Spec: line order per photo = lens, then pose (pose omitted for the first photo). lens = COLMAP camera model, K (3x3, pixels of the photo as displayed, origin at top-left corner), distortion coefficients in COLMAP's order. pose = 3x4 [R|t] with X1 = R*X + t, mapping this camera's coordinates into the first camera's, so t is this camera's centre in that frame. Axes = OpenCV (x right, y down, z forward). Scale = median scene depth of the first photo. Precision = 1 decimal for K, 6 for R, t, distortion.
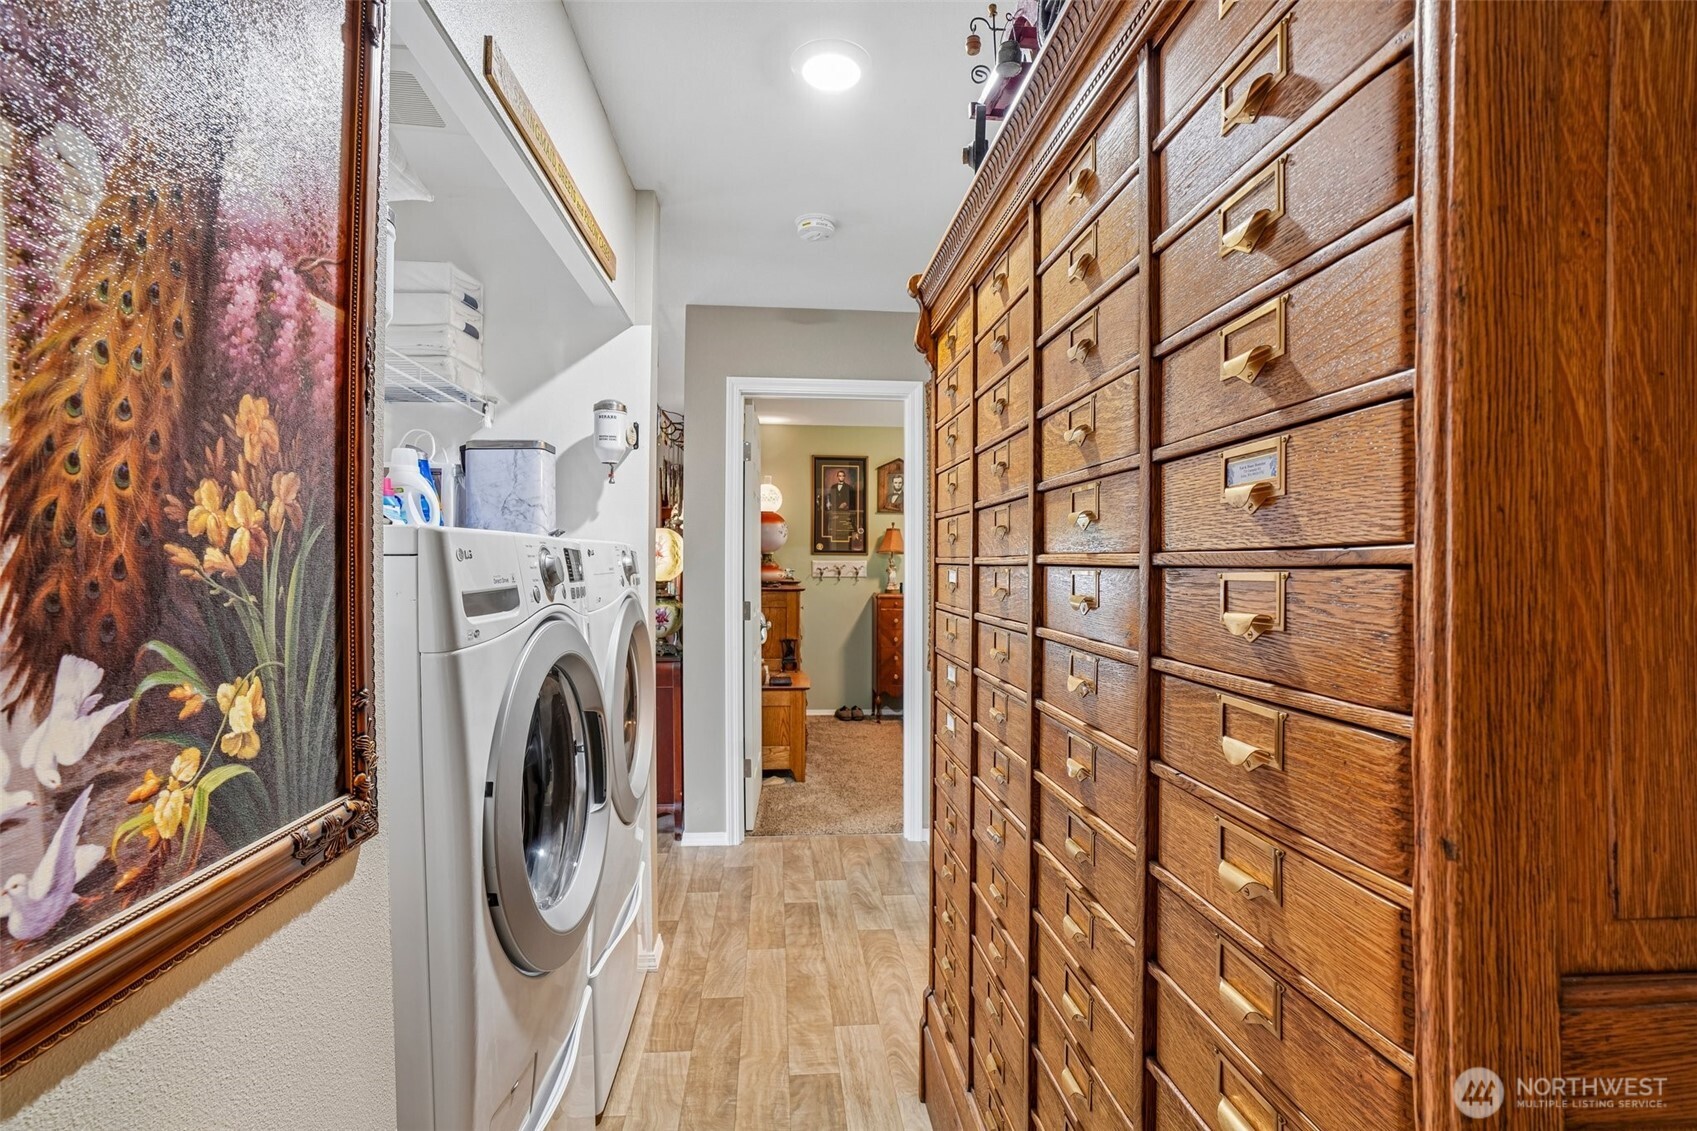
lens RADIAL K [[779.7, 0, 852.3], [0, 779.7, 567.9], [0, 0, 1]] dist [-0.065186, 0.022591]
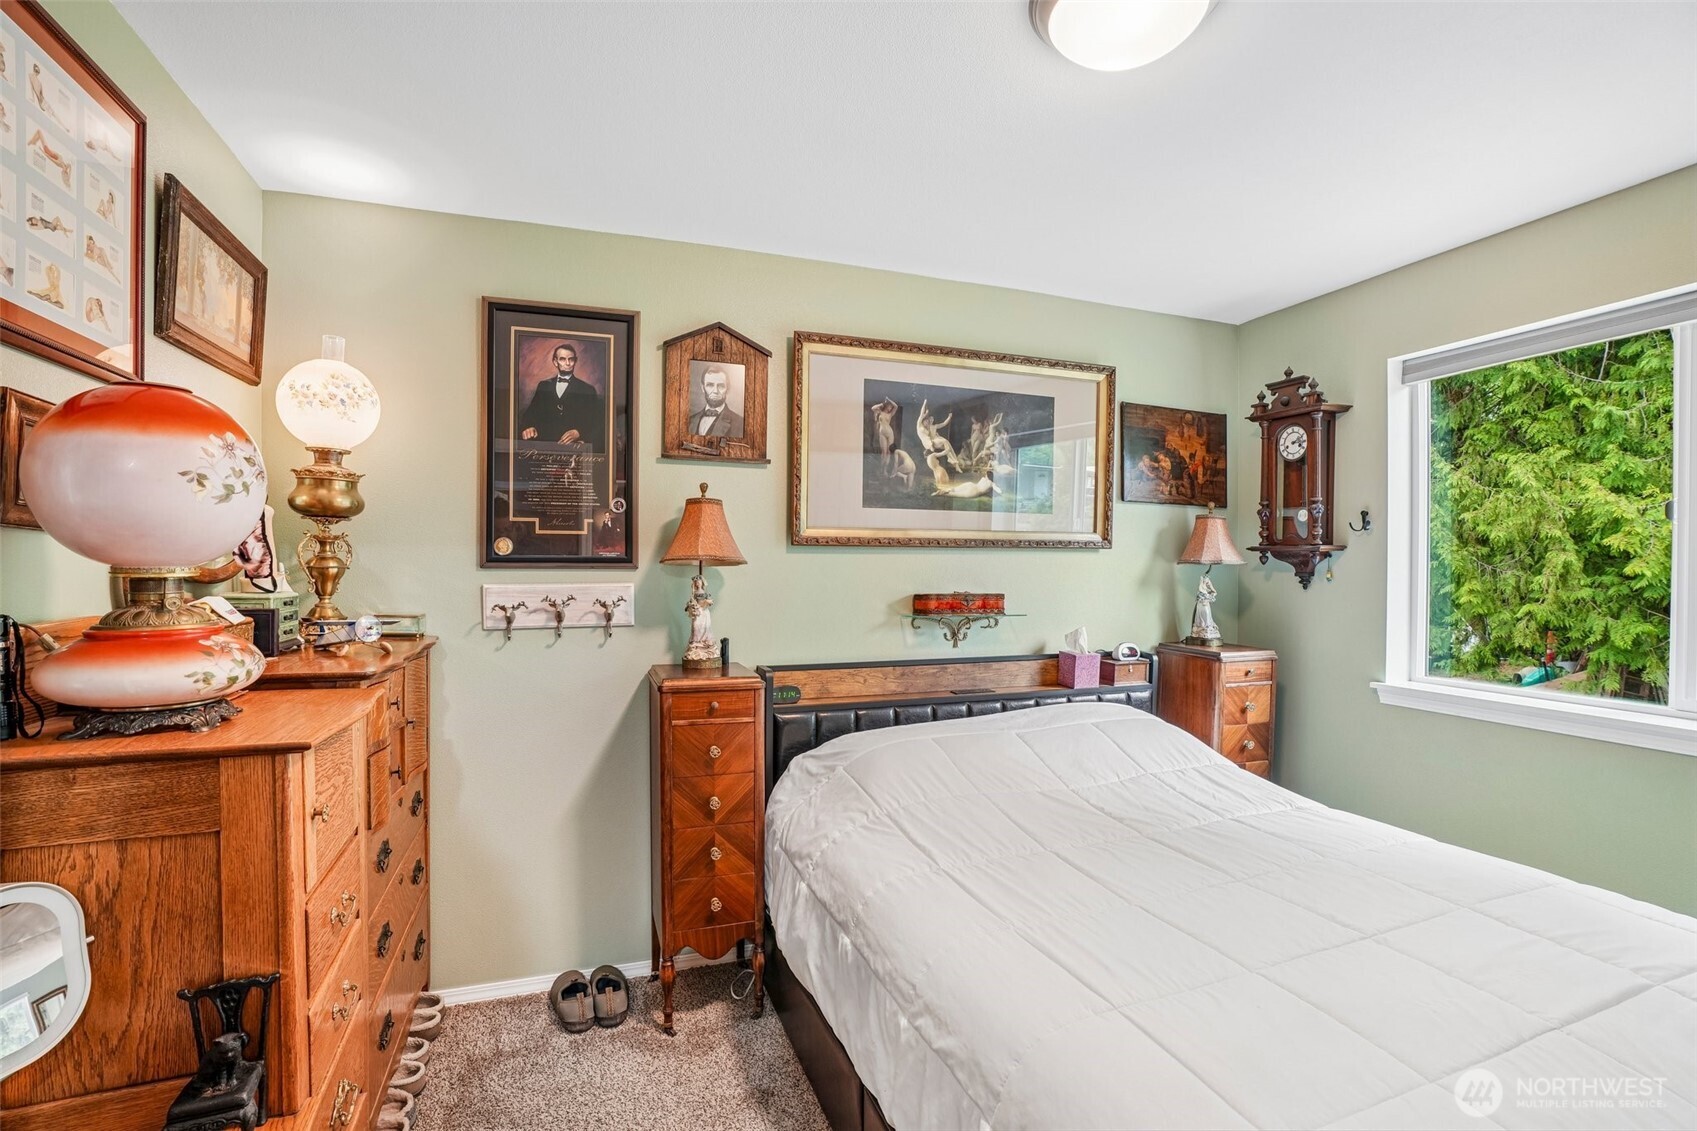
lens RADIAL K [[779.7, 0, 844.2], [0, 779.7, 568.1], [0, 0, 1]] dist [-0.065186, 0.022591]
pose [[0.971698, -0.004083, 0.236190, 0.028842], [0.001444, 0.999935, 0.011343, -0.020752], [-0.236221, -0.010681, 0.971641, 0.606447]]
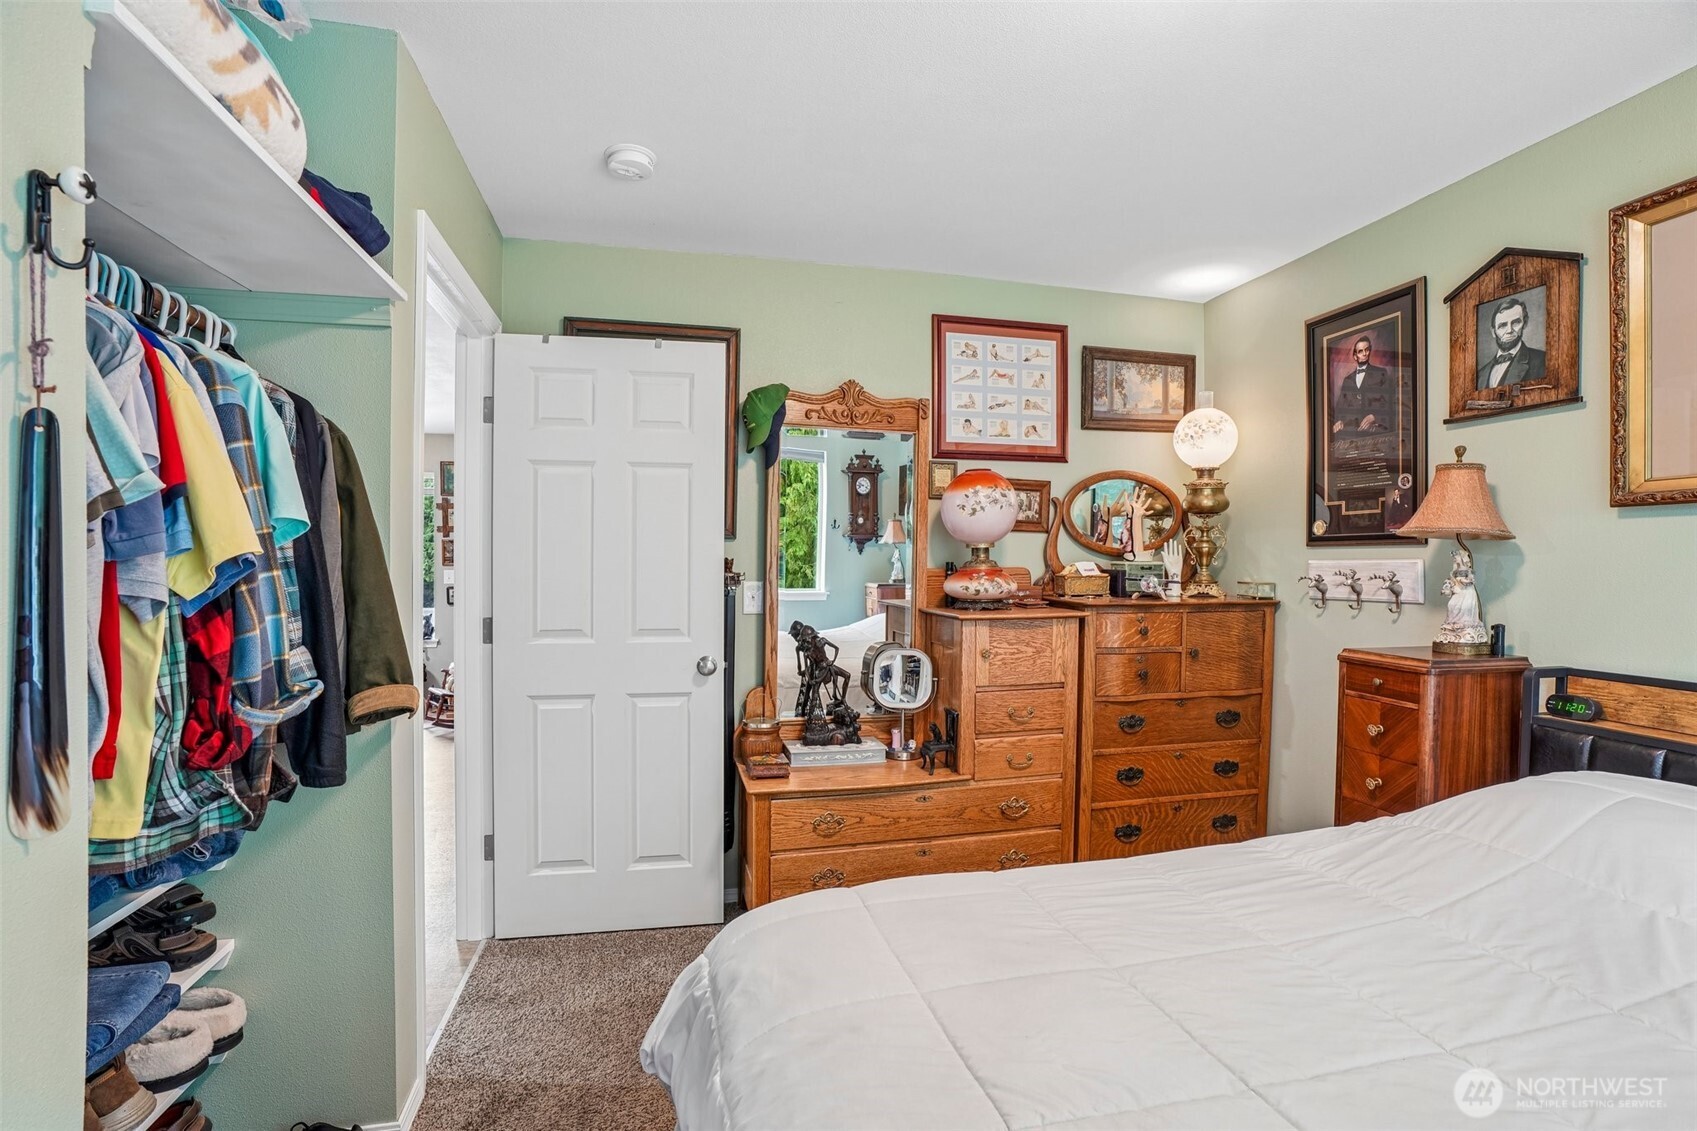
lens RADIAL K [[779.7, 0, 847.3], [0, 779.7, 568.5], [0, 0, 1]] dist [-0.065186, 0.022591]
pose [[0.122007, 0.003356, -0.992524, 0.344694], [0.003547, 0.999986, 0.003817, -0.007136], [0.992523, -0.003986, 0.121993, 0.687618]]
